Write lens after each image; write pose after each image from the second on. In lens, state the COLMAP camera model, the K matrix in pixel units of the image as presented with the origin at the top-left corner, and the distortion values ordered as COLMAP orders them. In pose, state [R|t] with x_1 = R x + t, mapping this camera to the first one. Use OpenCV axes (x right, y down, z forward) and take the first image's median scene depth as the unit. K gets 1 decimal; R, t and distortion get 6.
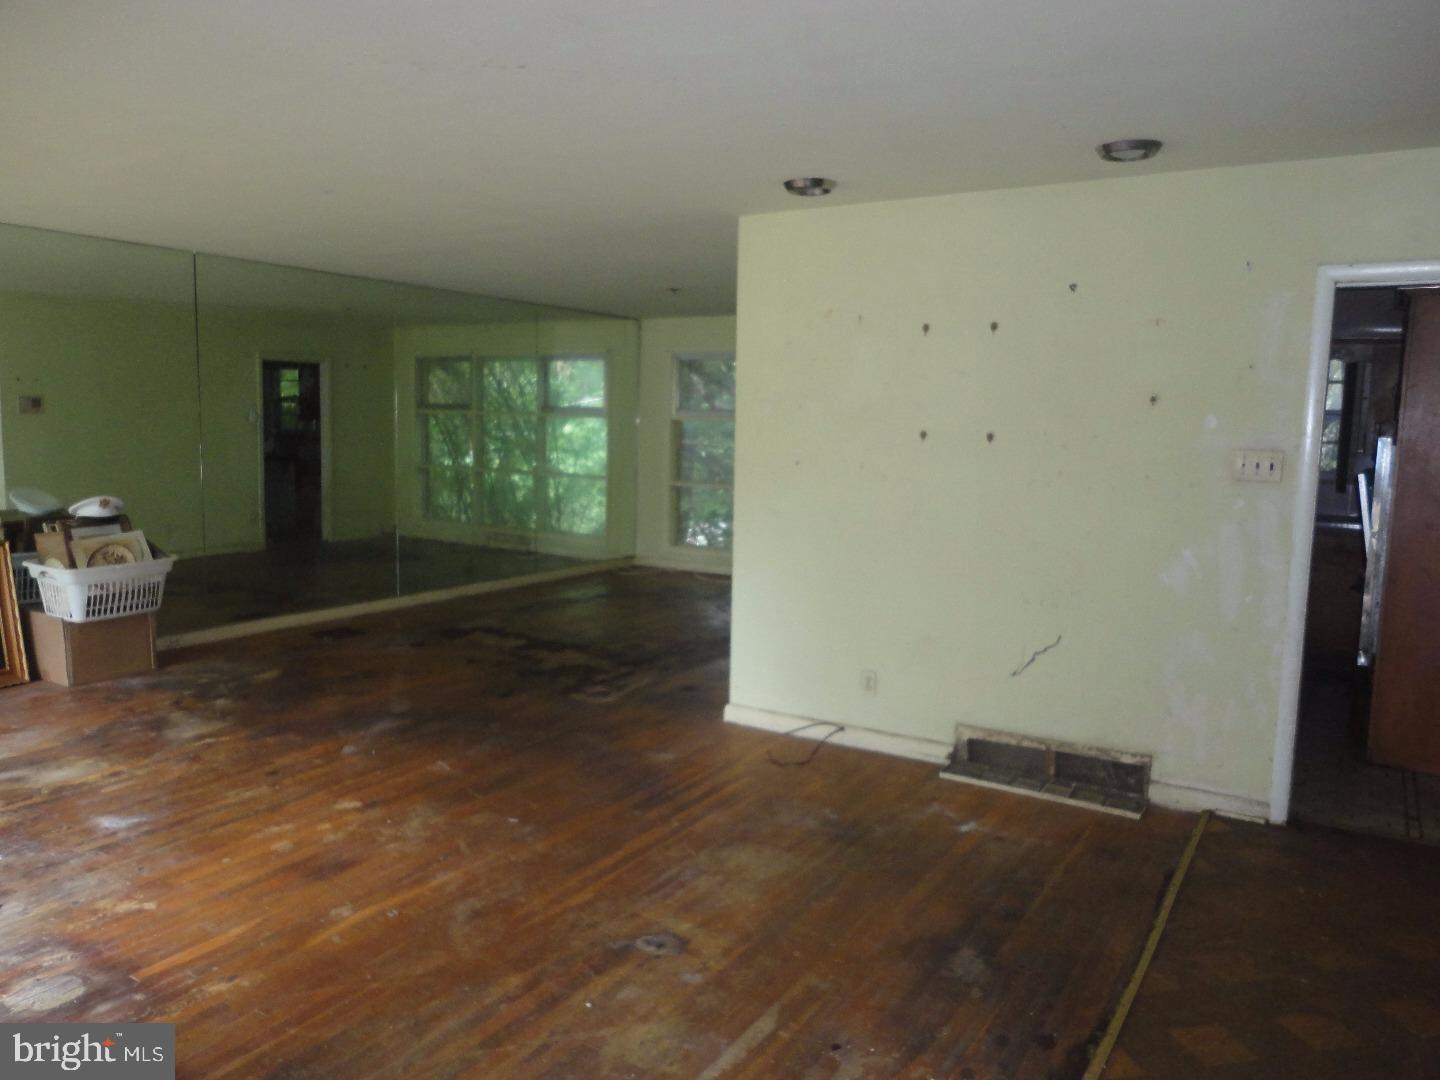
lens RADIAL K [[1041.9, 0, 720.0], [0, 1041.9, 540.0], [0, 0, 1]] dist [-0.000793, -0.001341]
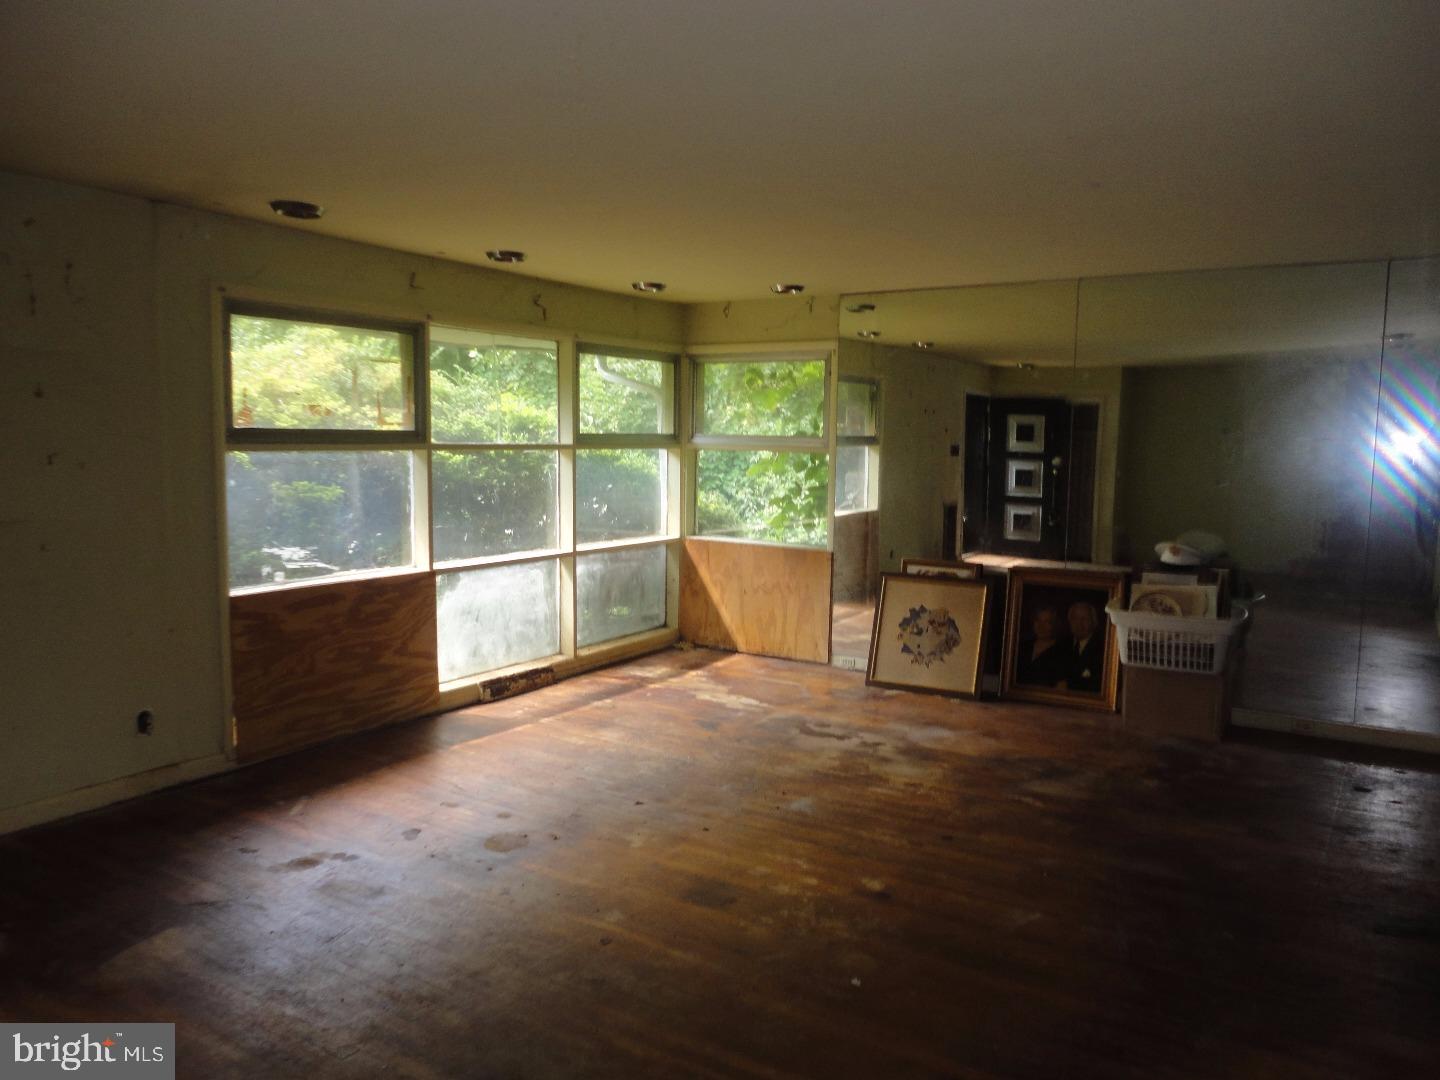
lens RADIAL K [[1041.9, 0, 720.0], [0, 1041.9, 540.0], [0, 0, 1]] dist [-0.000793, -0.001341]
pose [[-0.001460, 0.083685, -0.996491, 0.429378], [-0.135503, 0.987285, 0.083110, -0.080065], [0.990776, 0.135149, 0.009898, 0.681997]]
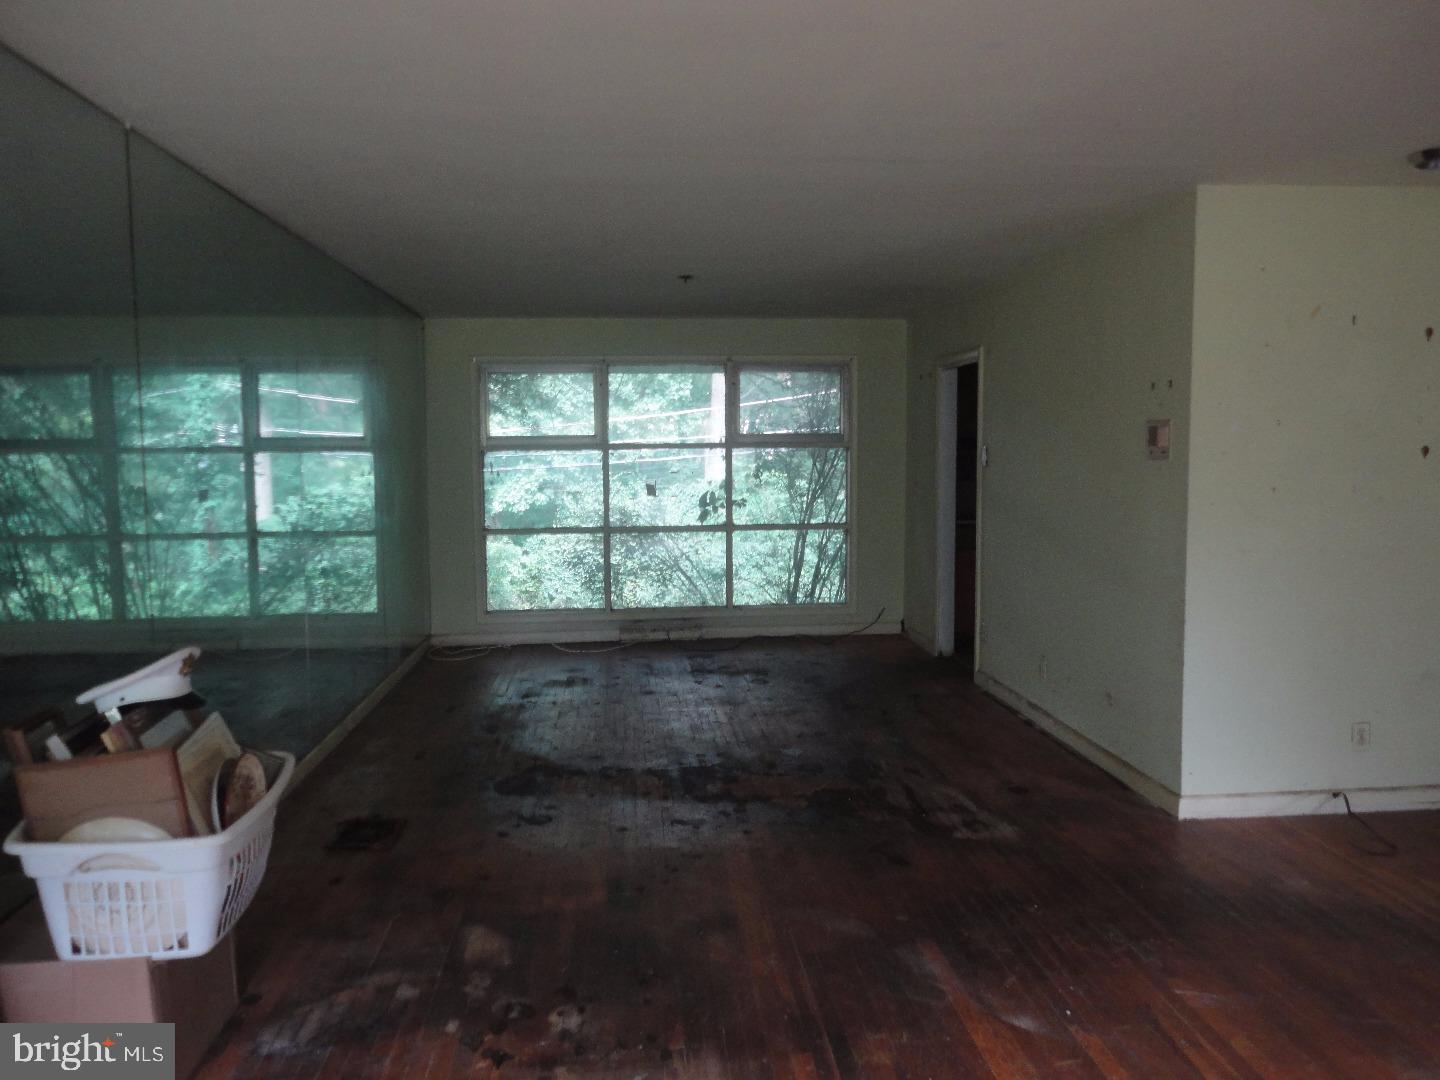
lens RADIAL K [[1032.0, 0, 720.0], [0, 1032.0, 540.0], [0, 0, 1]] dist [0.008151, 0.003891]
pose [[0.797823, -0.077575, 0.597880, -0.790798], [0.093870, 0.995577, 0.003915, -0.080021], [-0.595539, 0.053000, 0.801576, 0.613760]]
